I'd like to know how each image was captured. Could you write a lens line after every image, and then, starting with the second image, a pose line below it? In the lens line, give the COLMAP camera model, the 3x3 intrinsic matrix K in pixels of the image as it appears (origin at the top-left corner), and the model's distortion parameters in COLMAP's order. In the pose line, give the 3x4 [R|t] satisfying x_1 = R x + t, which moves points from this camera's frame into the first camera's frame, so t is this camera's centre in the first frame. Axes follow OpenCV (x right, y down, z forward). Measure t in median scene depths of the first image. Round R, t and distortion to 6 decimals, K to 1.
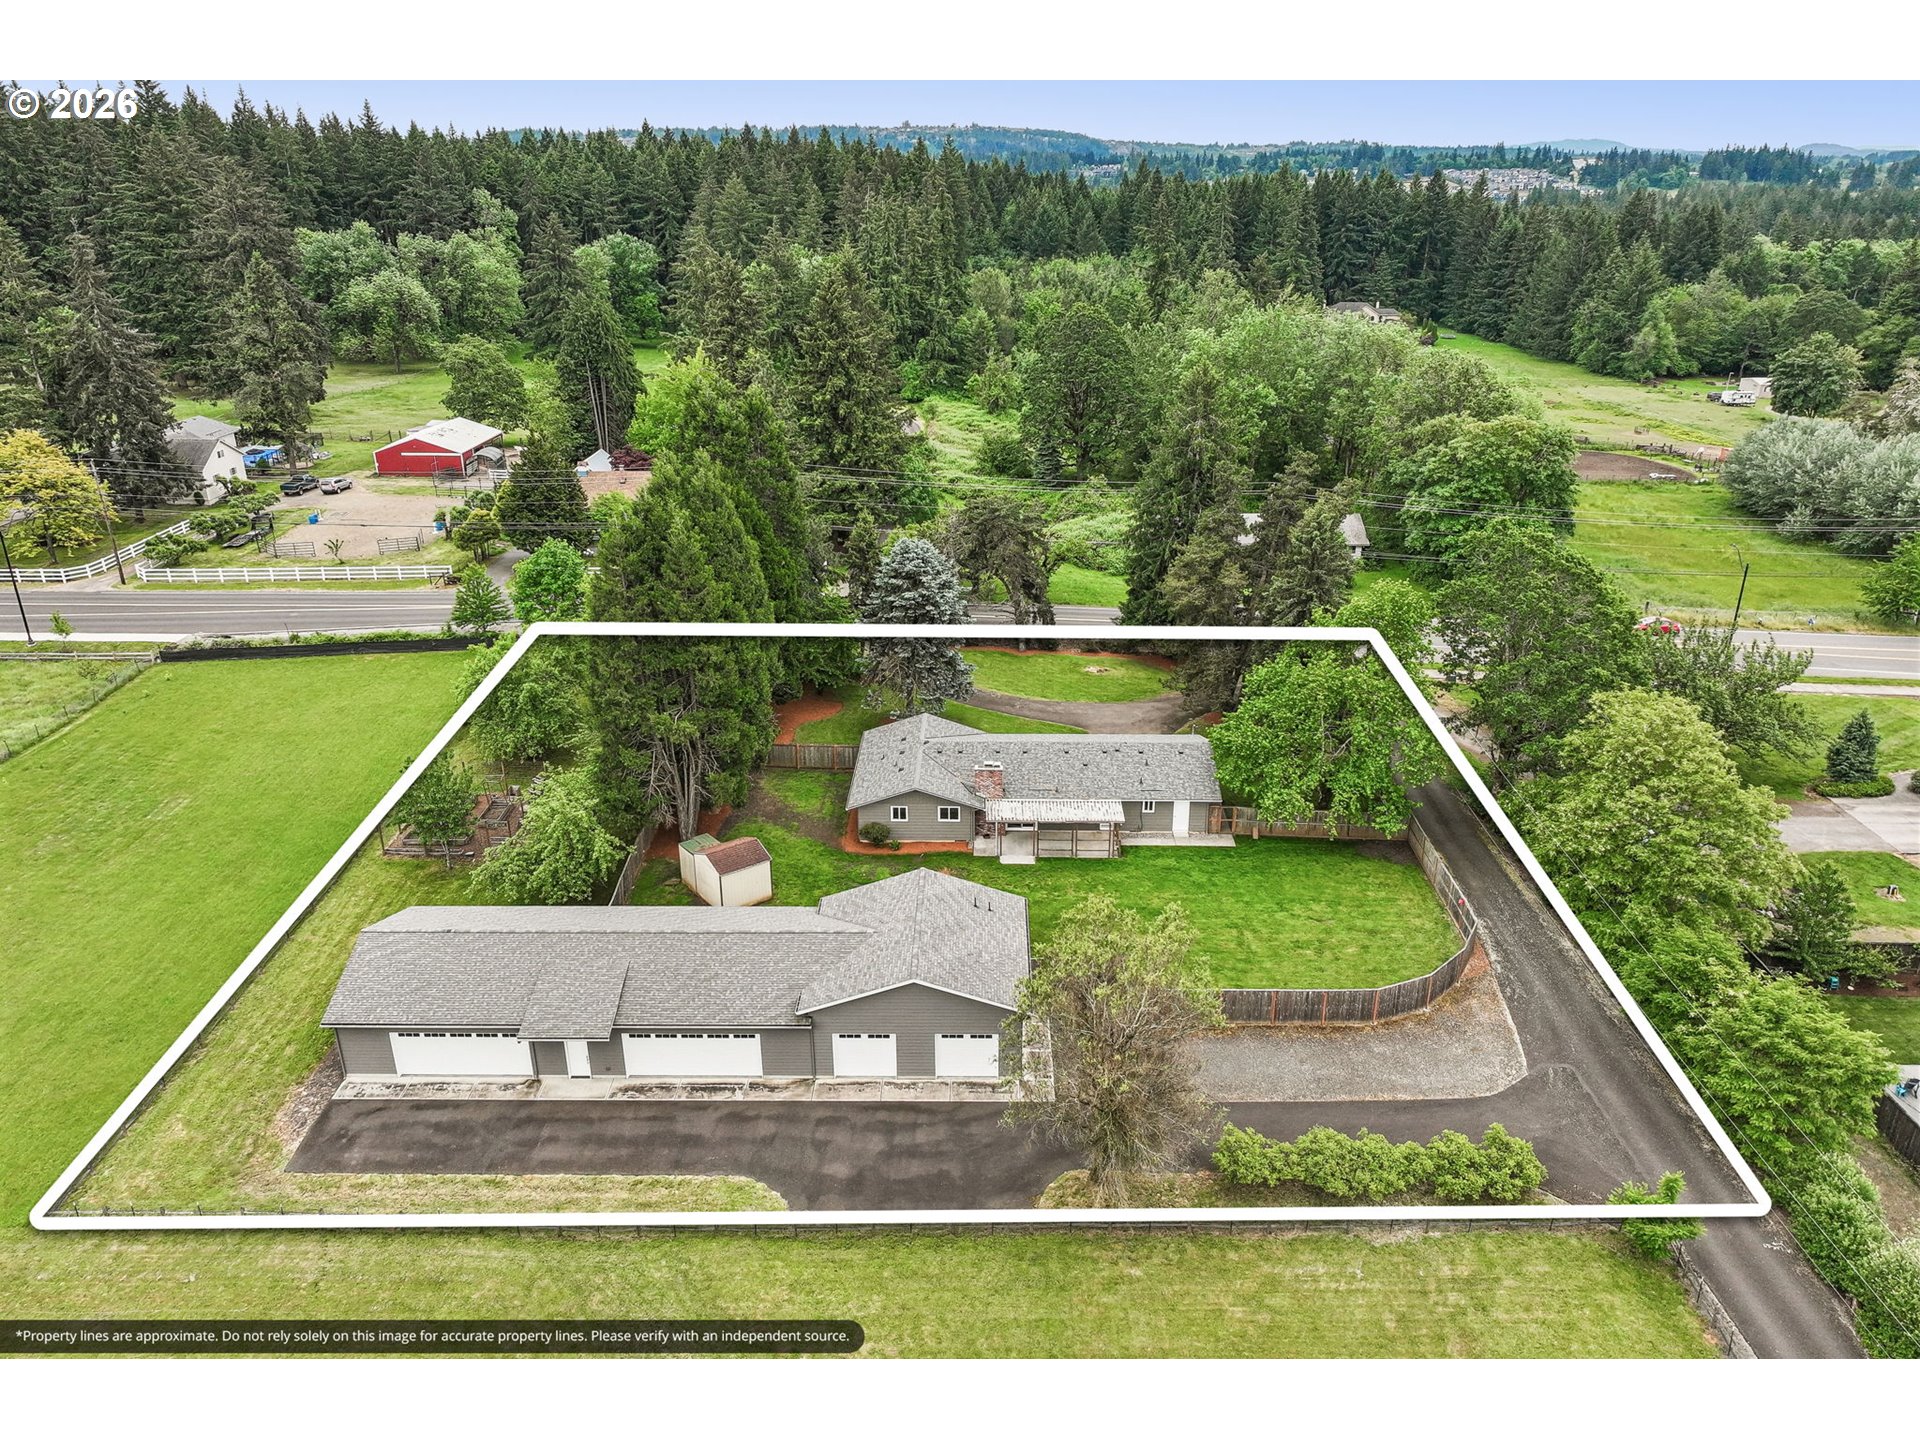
lens RADIAL K [[1375.1, 0, 950.1], [0, 1375.1, 724.2], [0, 0, 1]] dist [0.003322, 0.006146]
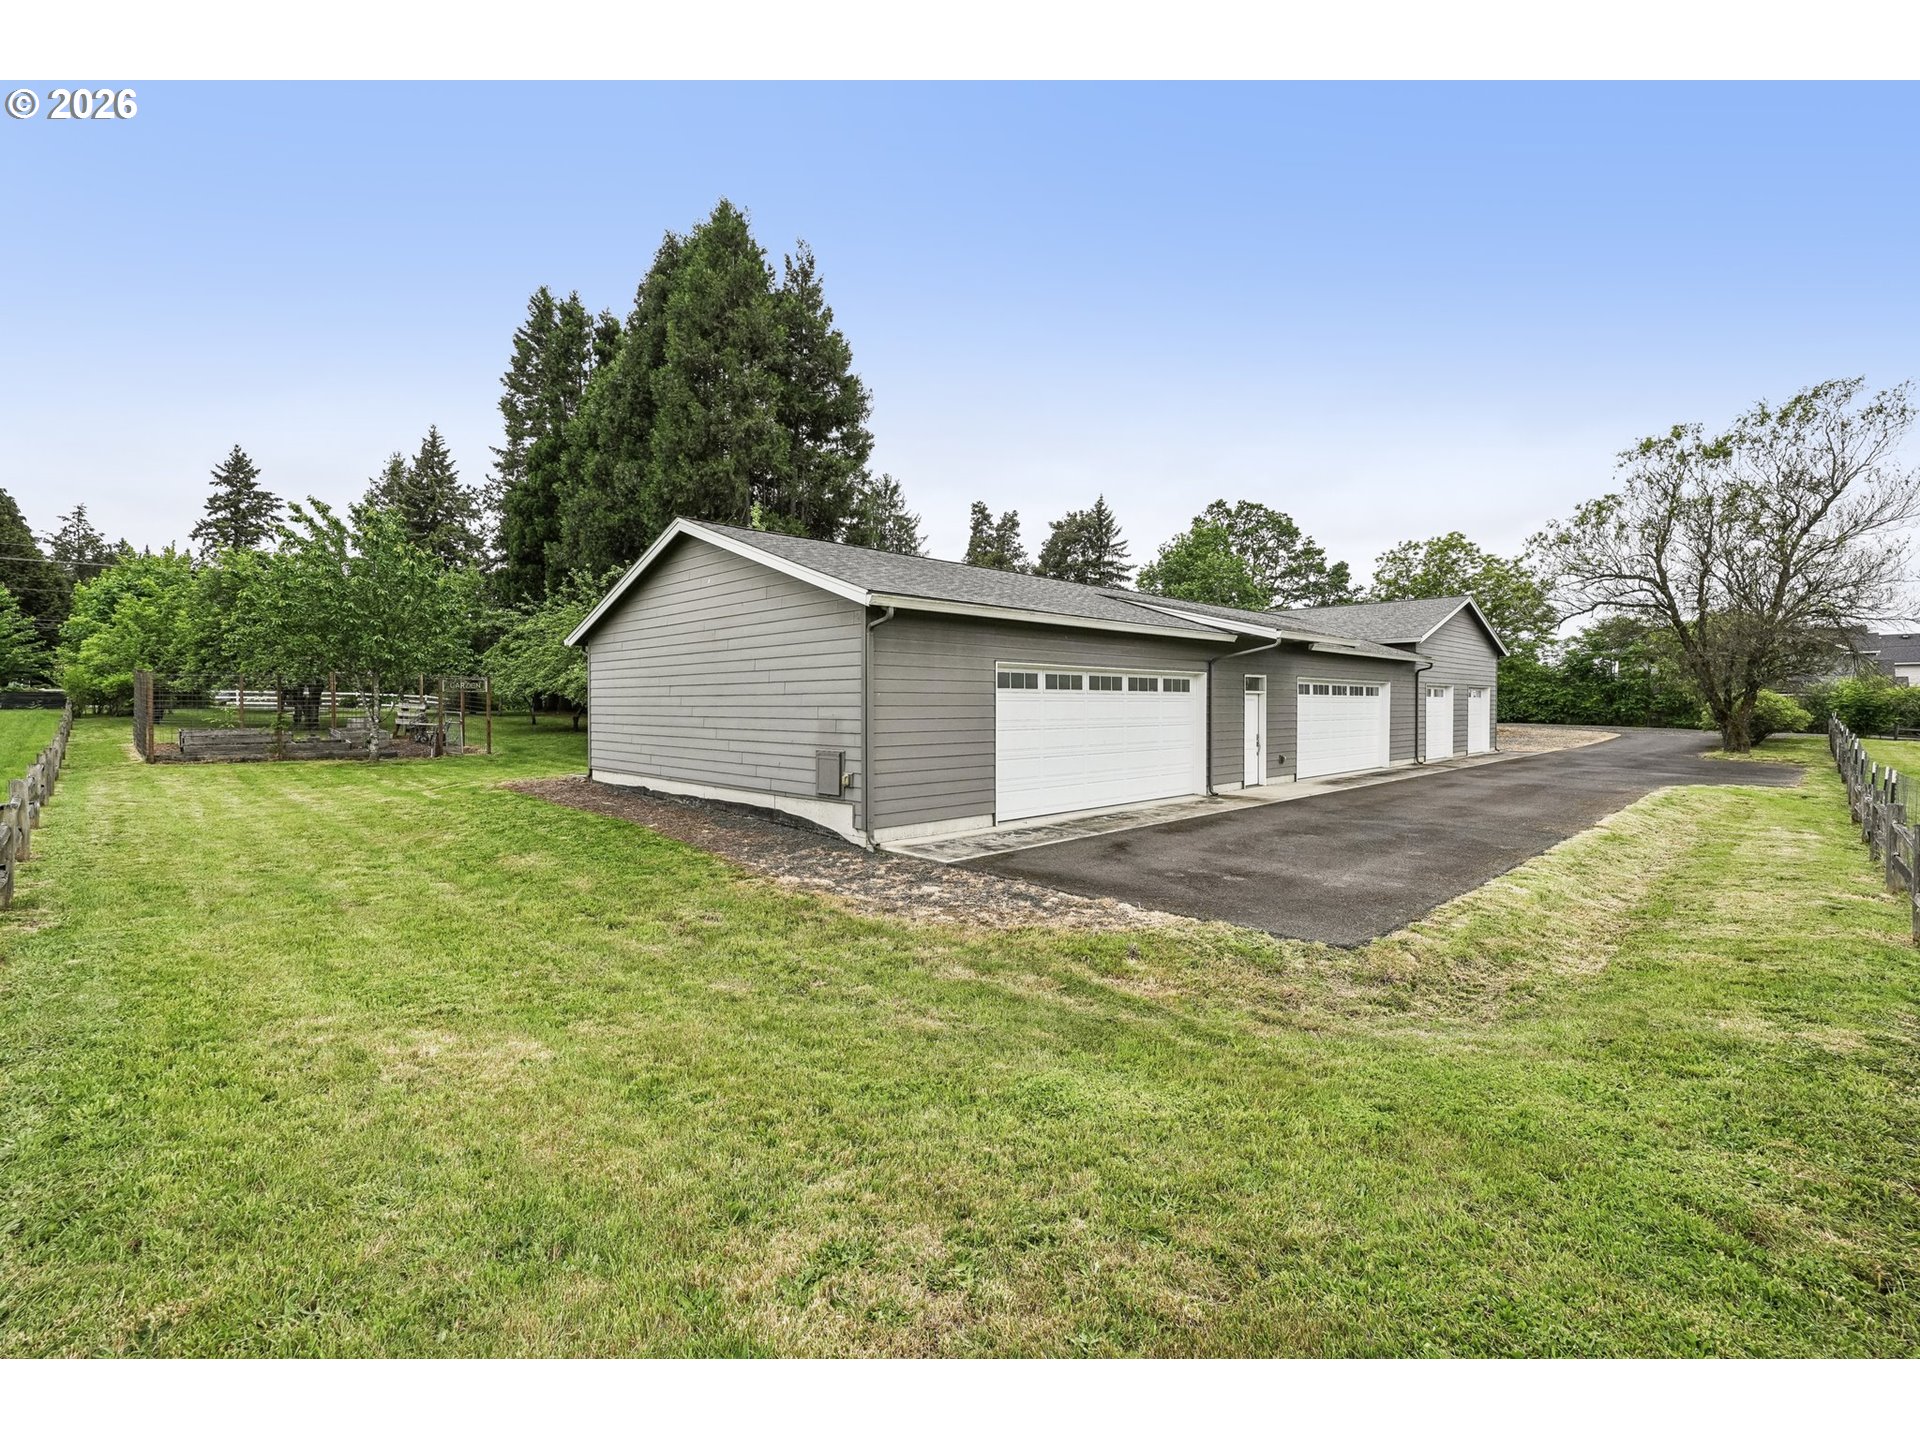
lens RADIAL K [[853.9, 0, 962.3], [0, 853.9, 711.7], [0, 0, 1]] dist [-0.015847, 0.003520]
pose [[0.693634, 0.005427, 0.720307, -0.563620], [0.269864, 0.925186, -0.266841, 0.288965], [-0.667866, 0.379476, 0.640276, 0.879158]]
